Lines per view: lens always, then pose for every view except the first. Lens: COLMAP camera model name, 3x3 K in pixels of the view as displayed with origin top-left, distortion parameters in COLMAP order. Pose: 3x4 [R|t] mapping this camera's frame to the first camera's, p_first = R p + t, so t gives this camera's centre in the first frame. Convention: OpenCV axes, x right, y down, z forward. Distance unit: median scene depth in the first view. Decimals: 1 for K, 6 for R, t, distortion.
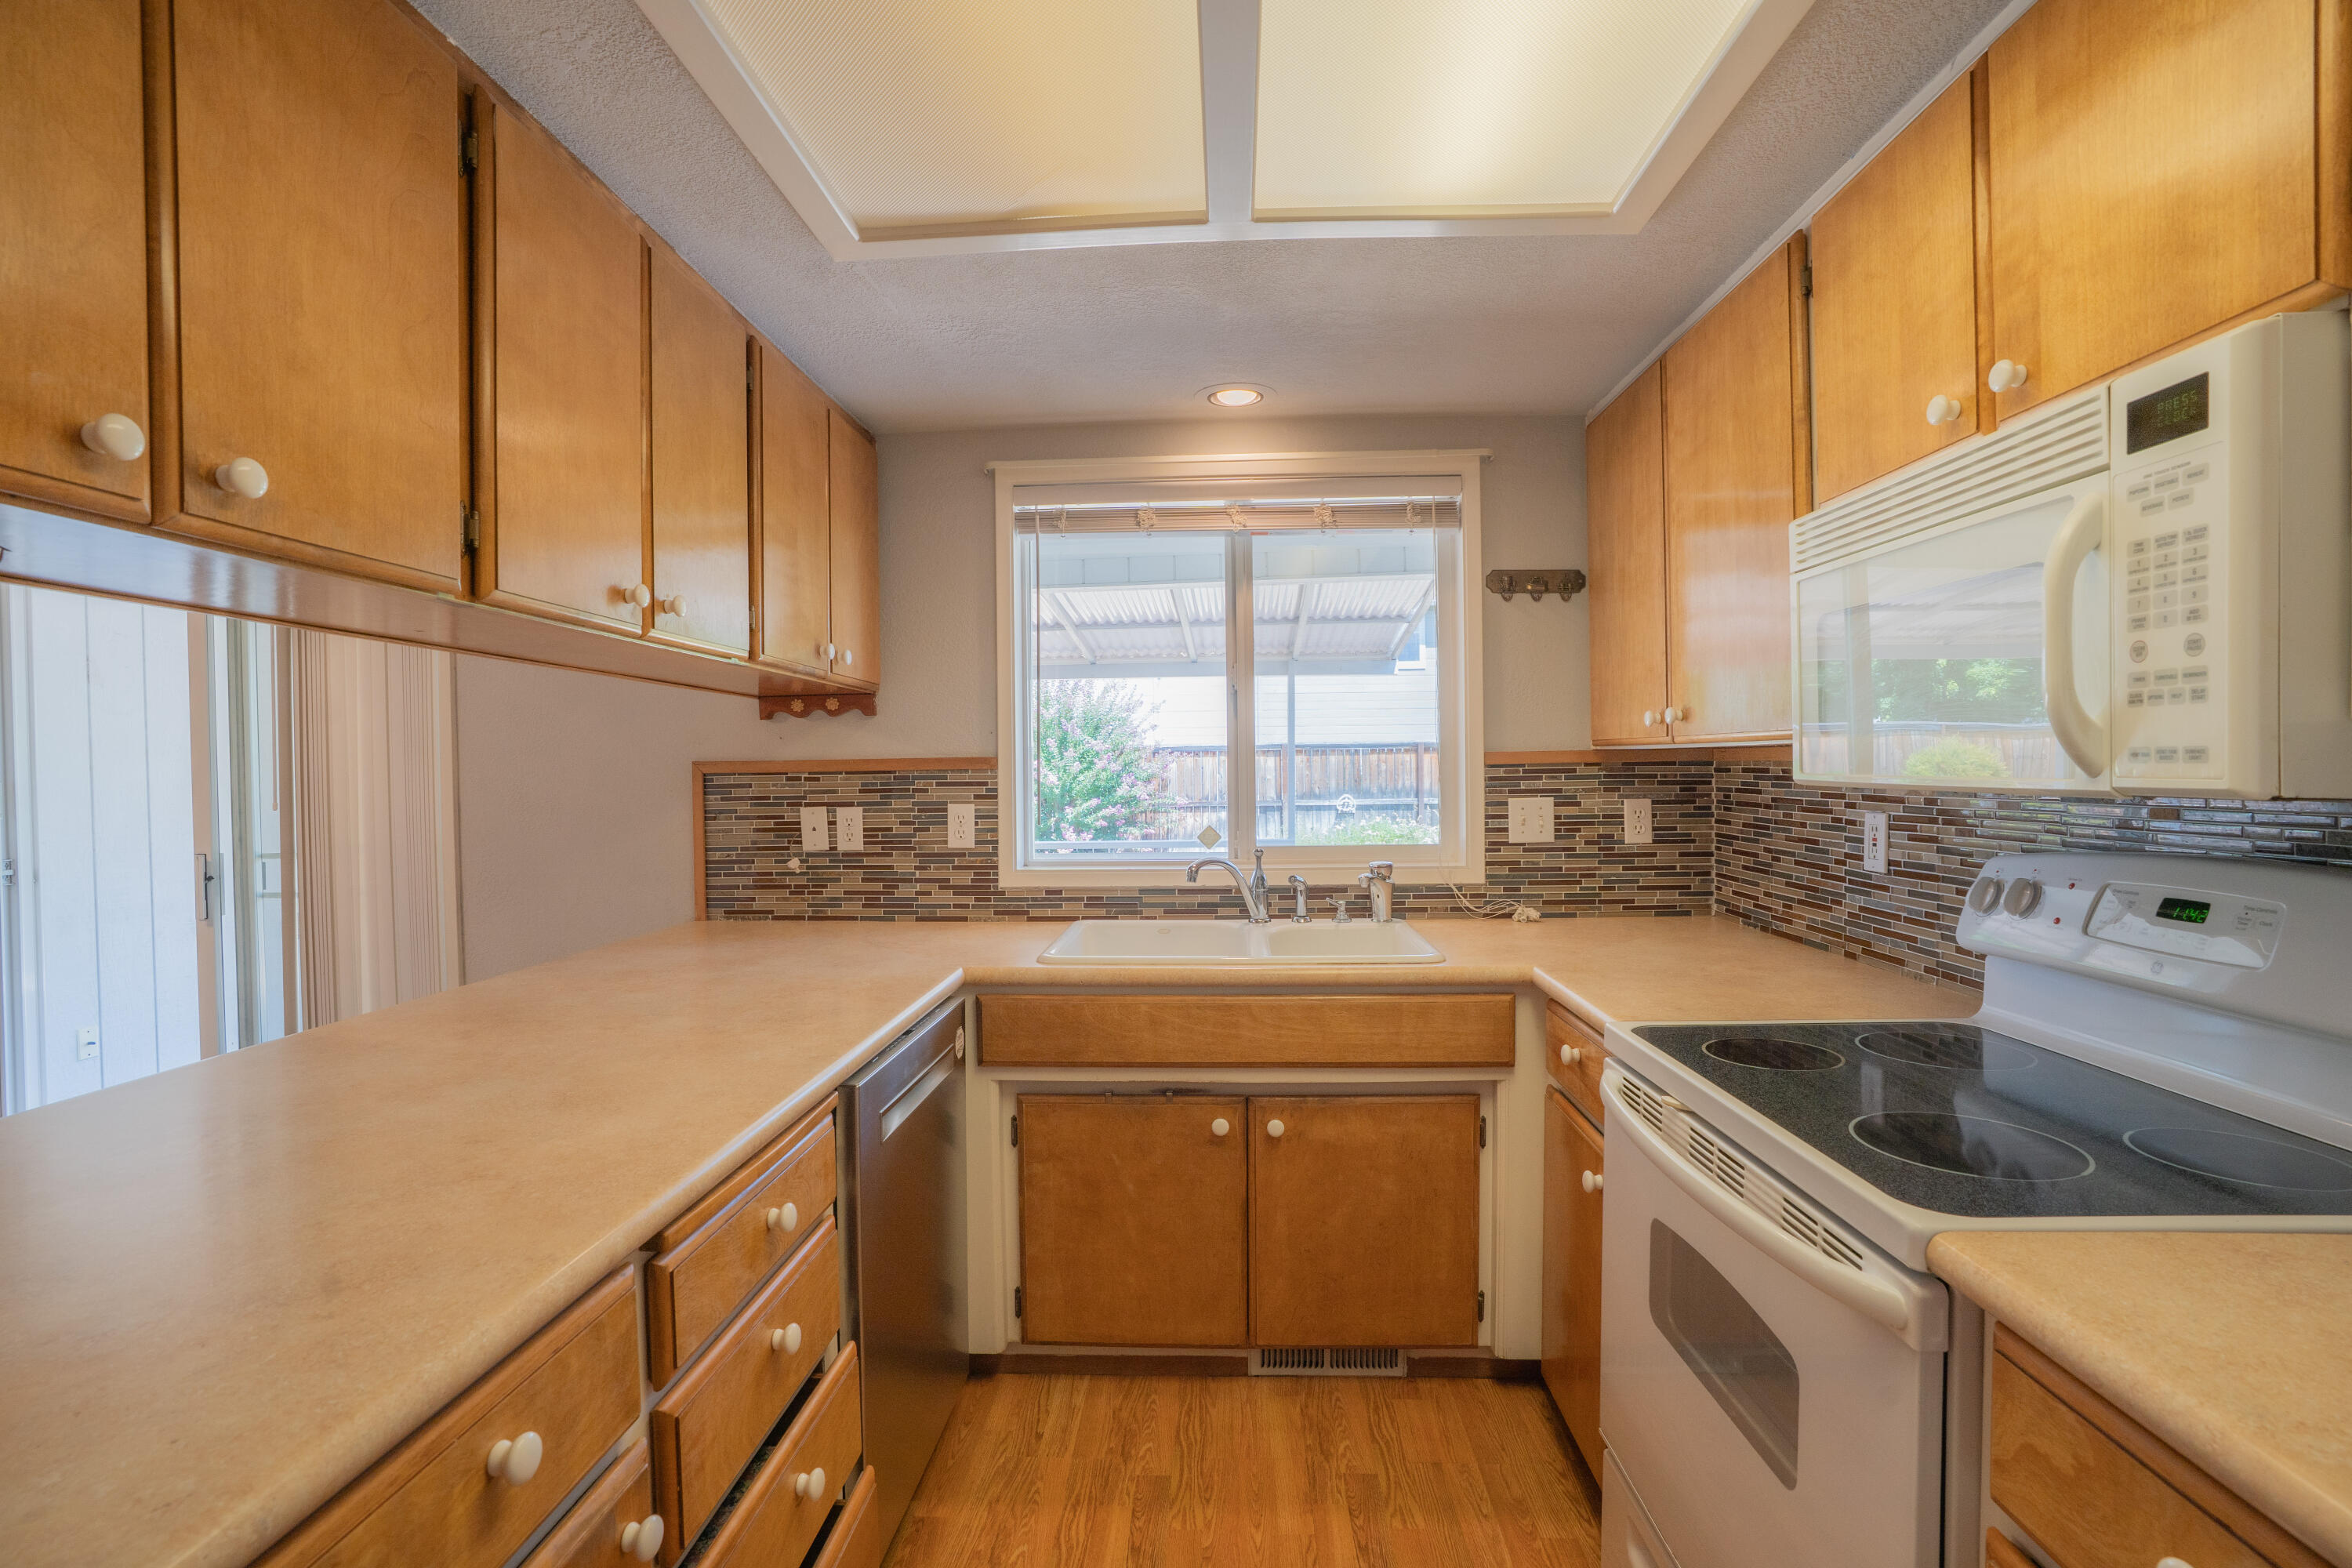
lens RADIAL K [[1098.3, 0, 1176.0], [0, 1098.3, 784.0], [0, 0, 1]] dist [-0.073405, 0.030208]
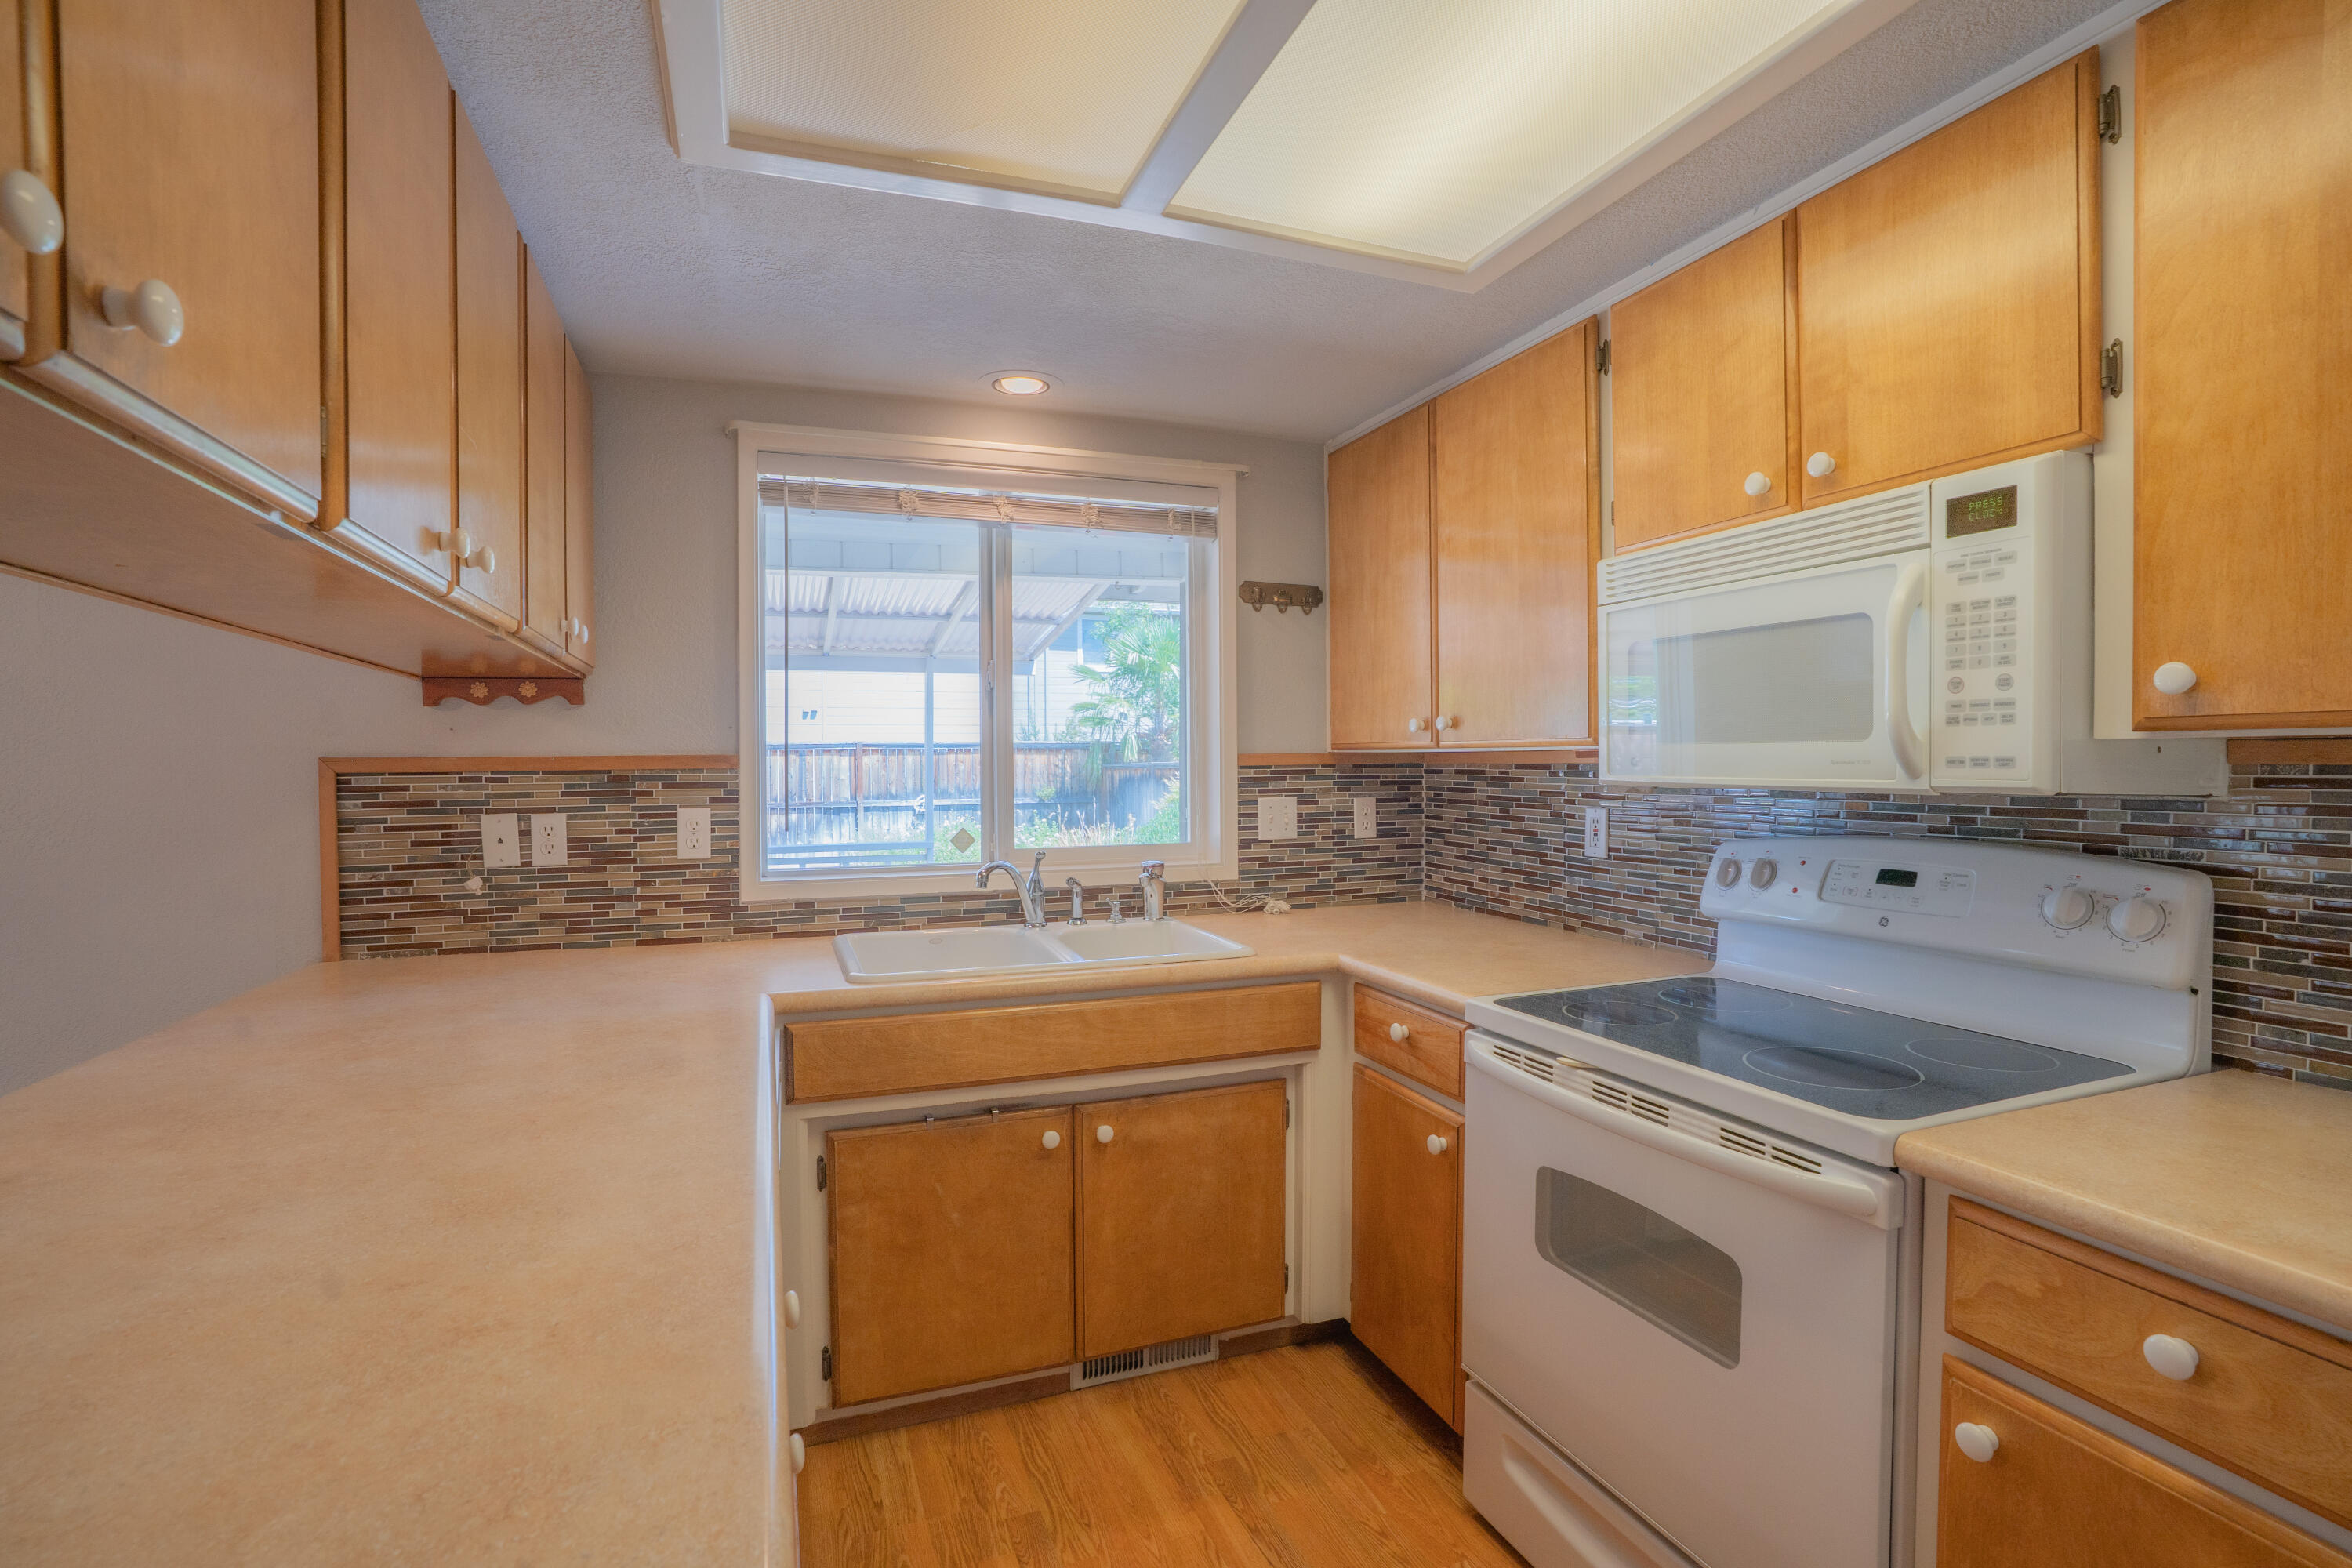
lens RADIAL K [[1098.3, 0, 1176.0], [0, 1098.3, 784.0], [0, 0, 1]] dist [-0.073405, 0.030208]
pose [[0.915844, -0.001961, 0.401530, -0.208681], [0.001936, 0.999998, 0.000468, -0.000933], [-0.401531, 0.000349, 0.915846, 0.060525]]
